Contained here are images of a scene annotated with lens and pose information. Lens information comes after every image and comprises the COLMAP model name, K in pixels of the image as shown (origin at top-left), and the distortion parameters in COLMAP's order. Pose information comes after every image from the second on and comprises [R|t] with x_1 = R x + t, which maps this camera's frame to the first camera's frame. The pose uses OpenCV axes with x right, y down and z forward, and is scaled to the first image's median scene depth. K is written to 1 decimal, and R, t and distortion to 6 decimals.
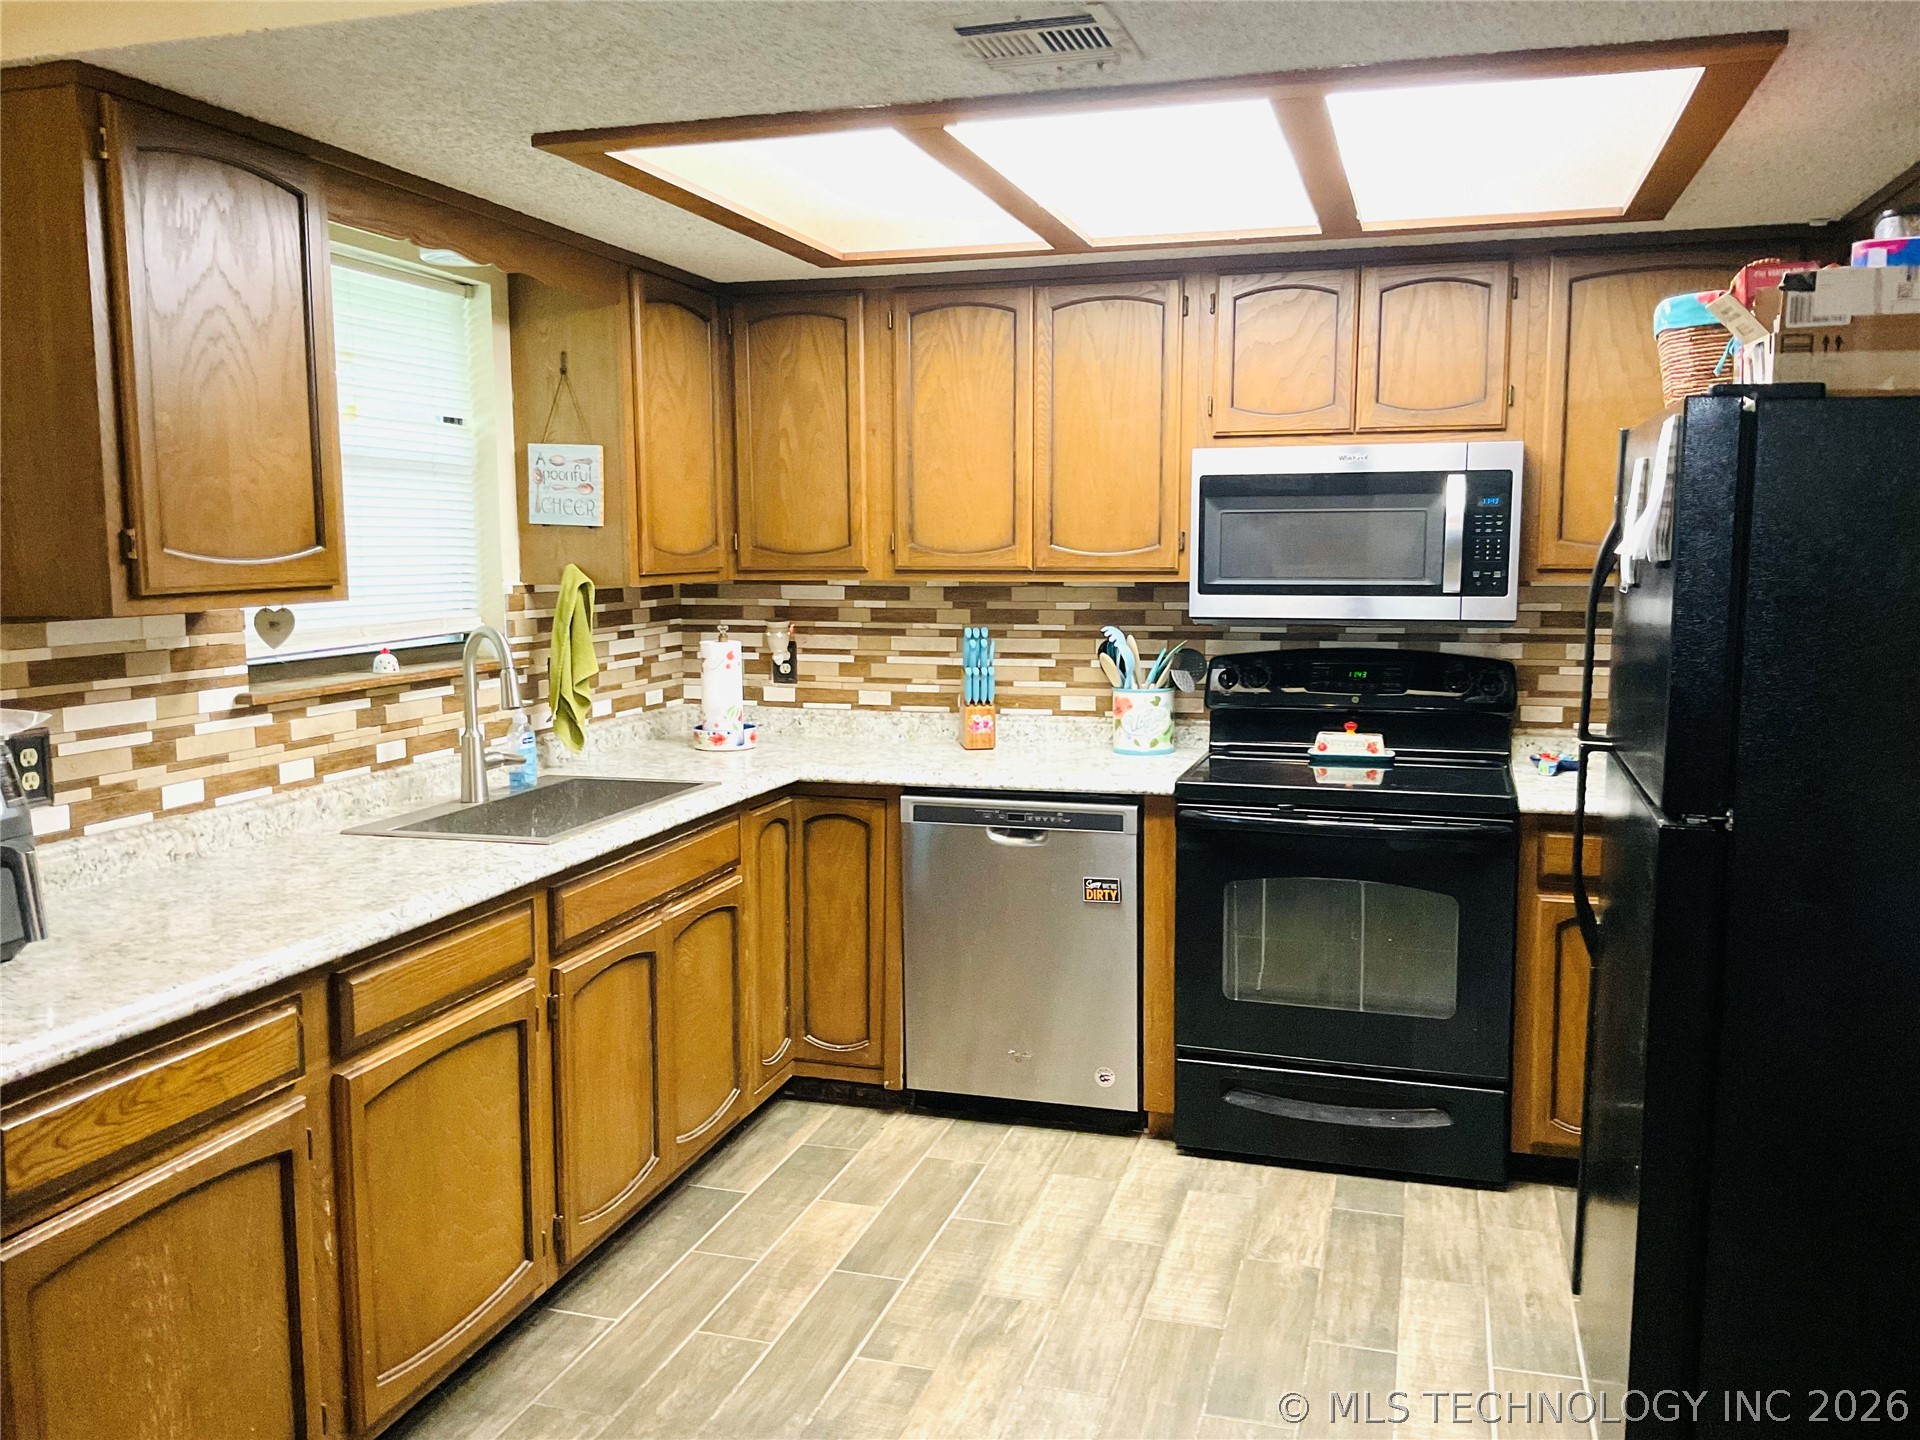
lens RADIAL K [[1587.0, 0, 945.9], [0, 1587.0, 715.6], [0, 0, 1]] dist [0.103380, -0.177571]
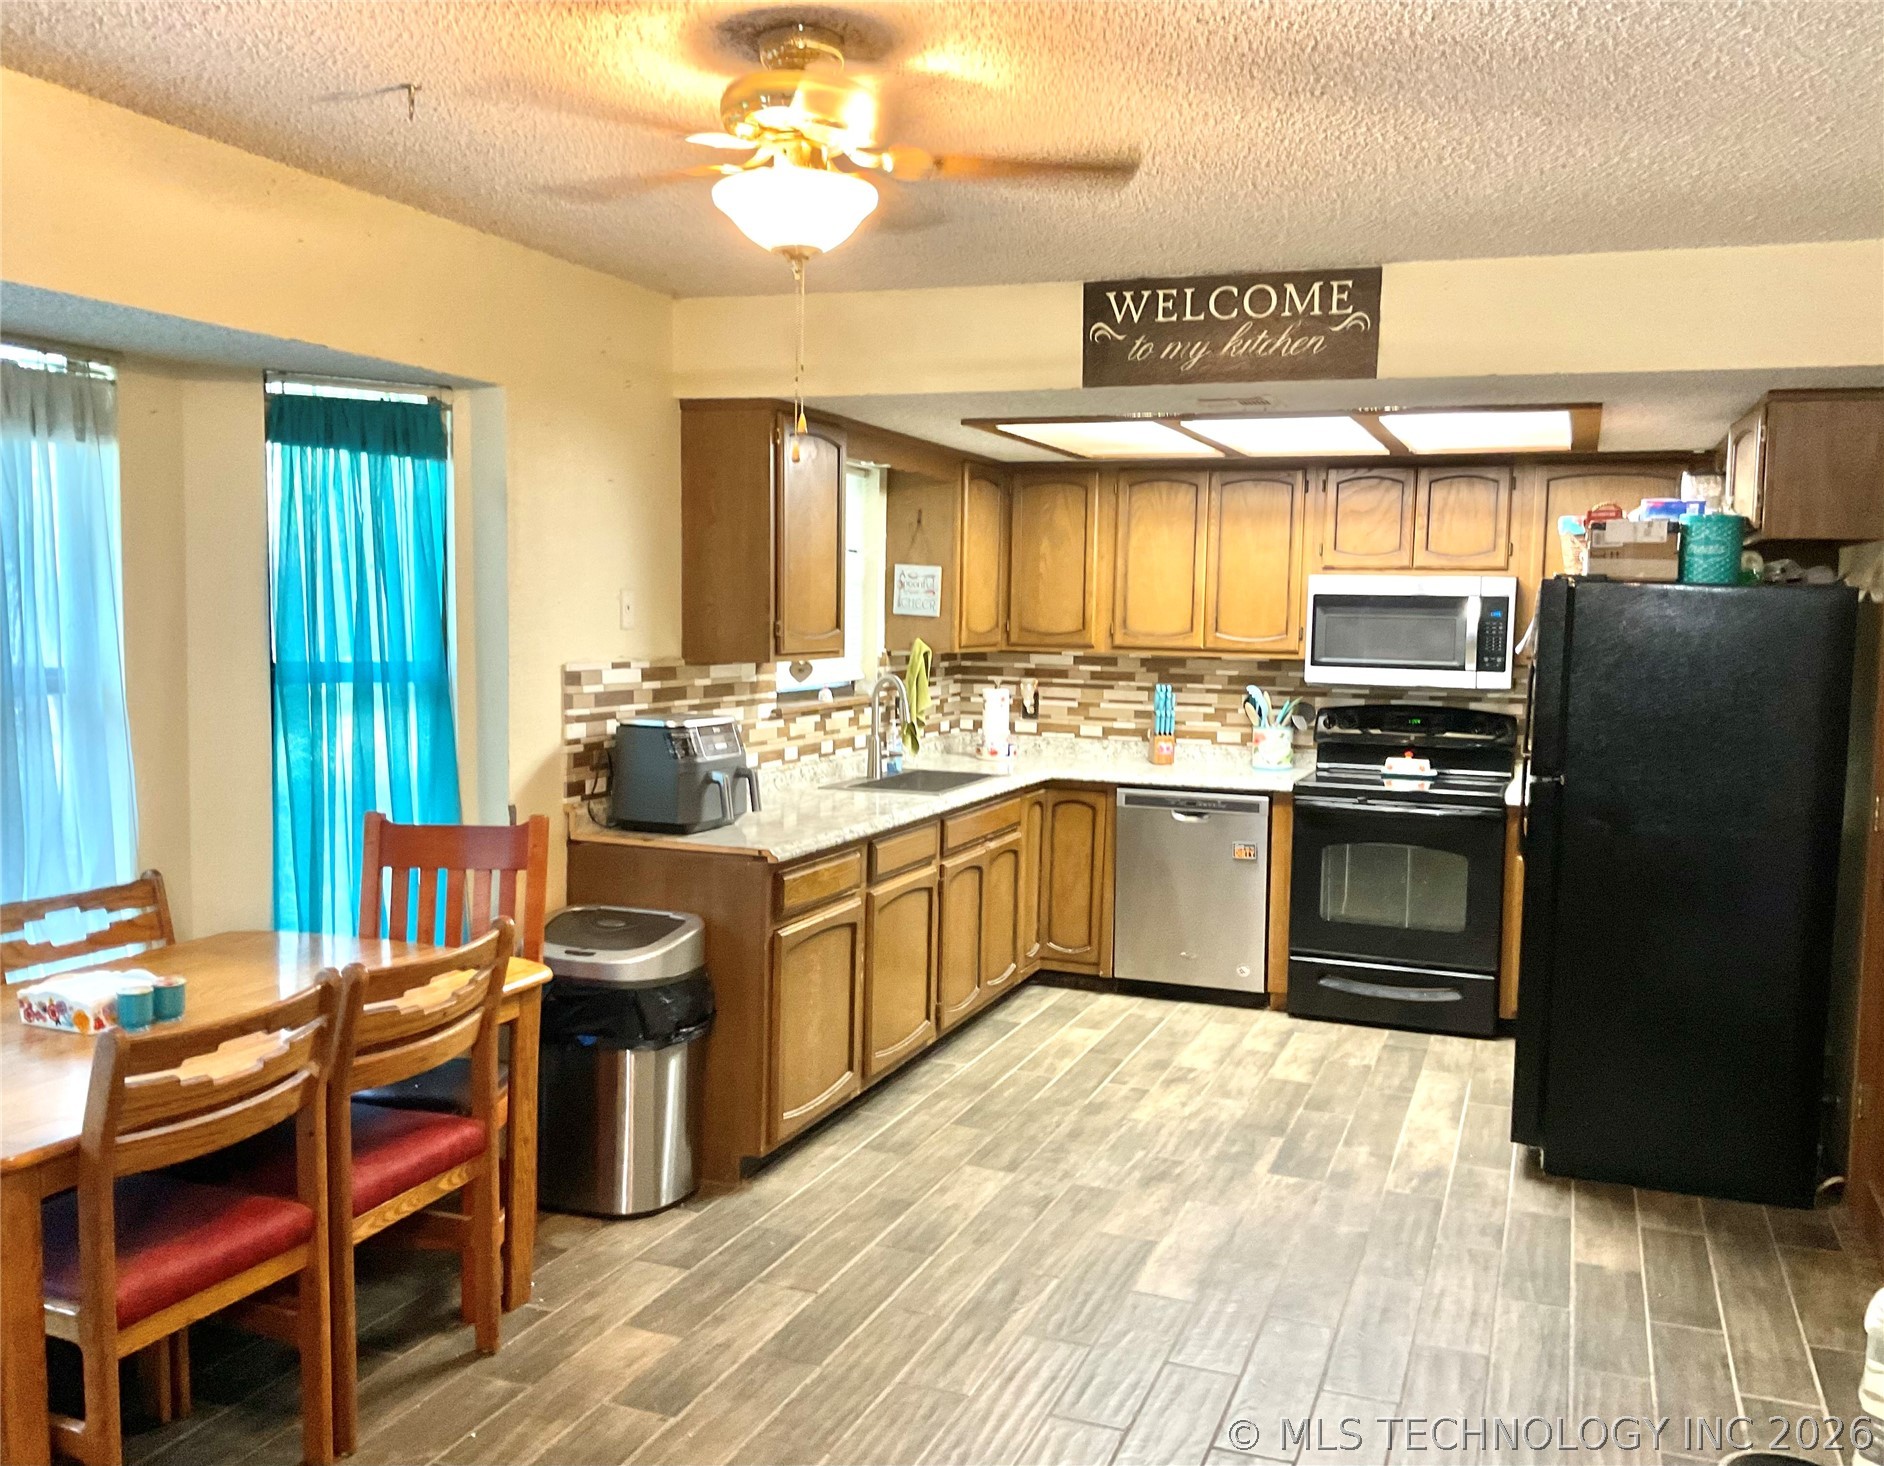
lens RADIAL K [[1610.9, 0, 949.4], [0, 1610.9, 731.8], [0, 0, 1]] dist [0.075072, -0.019031]
pose [[0.997359, 0.028887, -0.066645, -0.094701], [-0.031113, 0.998984, -0.032617, 0.053998], [0.065635, 0.034605, 0.997243, -0.651909]]
